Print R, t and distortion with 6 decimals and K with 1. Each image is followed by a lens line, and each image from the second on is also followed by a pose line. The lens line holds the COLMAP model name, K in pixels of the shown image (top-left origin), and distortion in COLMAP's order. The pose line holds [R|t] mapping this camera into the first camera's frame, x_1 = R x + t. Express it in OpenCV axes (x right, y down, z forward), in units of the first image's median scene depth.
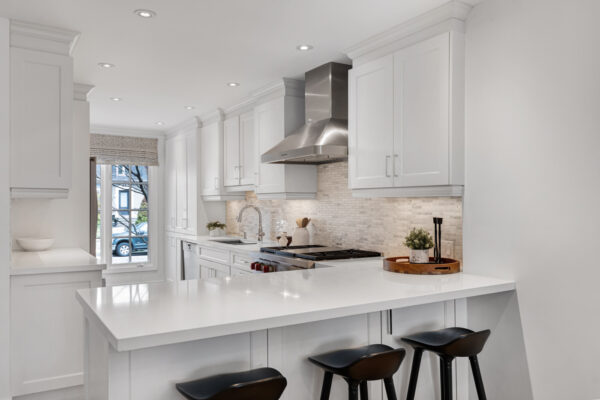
lens RADIAL K [[478.0, 0, 290.0], [0, 478.0, 201.3], [0, 0, 1]] dist [-0.002053, 0.001085]
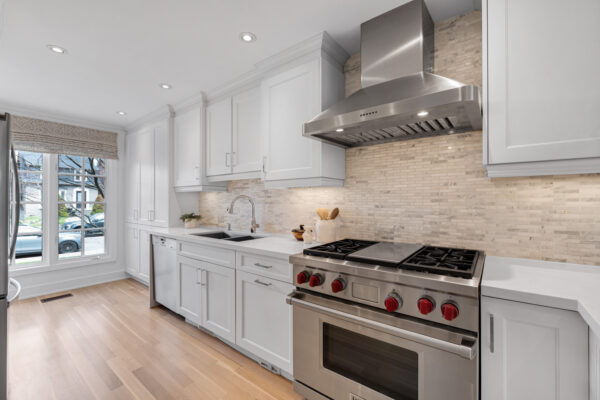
lens RADIAL K [[252.7, 0, 298.1], [0, 252.7, 200.1], [0, 0, 1]] dist [-0.007636, -0.000285]
pose [[0.927385, 0.001116, 0.374108, -0.211042], [-0.001961, 0.999996, 0.001879, 0.020516], [-0.374104, -0.002476, 0.927383, 0.629773]]
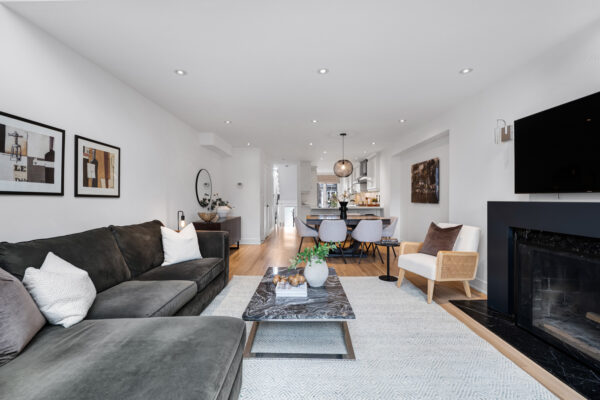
lens RADIAL K [[242.3, 0, 300.0], [0, 242.3, 200.0], [0, 0, 1]] dist [0.000725, 0.000140]
pose [[0.853317, -0.001168, -0.521391, 0.606571], [0.009557, 0.999865, 0.013401, 0.028985], [0.521304, -0.016418, 0.853213, -0.972843]]
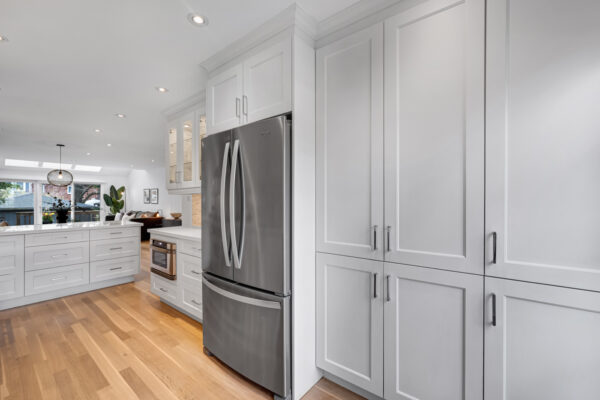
lens RADIAL K [[242.3, 0, 300.0], [0, 242.3, 200.0], [0, 0, 1]] dist [0.000725, 0.000140]
pose [[-0.928778, -0.000931, -0.370635, -0.455492], [0.002987, 0.999946, -0.009997, 0.020856], [0.370624, -0.010392, -0.928725, 1.628295]]
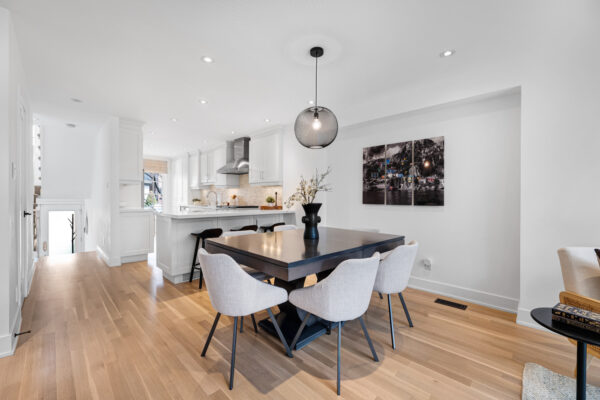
lens RADIAL K [[248.2, 0, 289.0], [0, 248.2, 200.7], [0, 0, 1]] dist [-0.000093, -0.000008]
pose [[0.975519, 0.006426, 0.219822, 0.025487], [-0.010495, 0.999794, 0.017347, 0.040329], [-0.219665, -0.019229, 0.975386, -0.397523]]
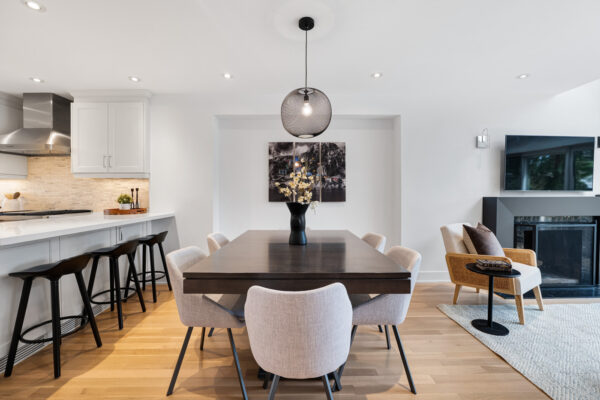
lens RADIAL K [[258.2, 0, 300.0], [0, 258.2, 200.0], [0, 0, 1]] dist [-0.009857, -0.000097]
pose [[0.517110, -0.012691, 0.855825, -0.195304], [-0.004663, 0.999833, 0.017644, 0.042575], [-0.855906, -0.013115, 0.516965, -0.142305]]
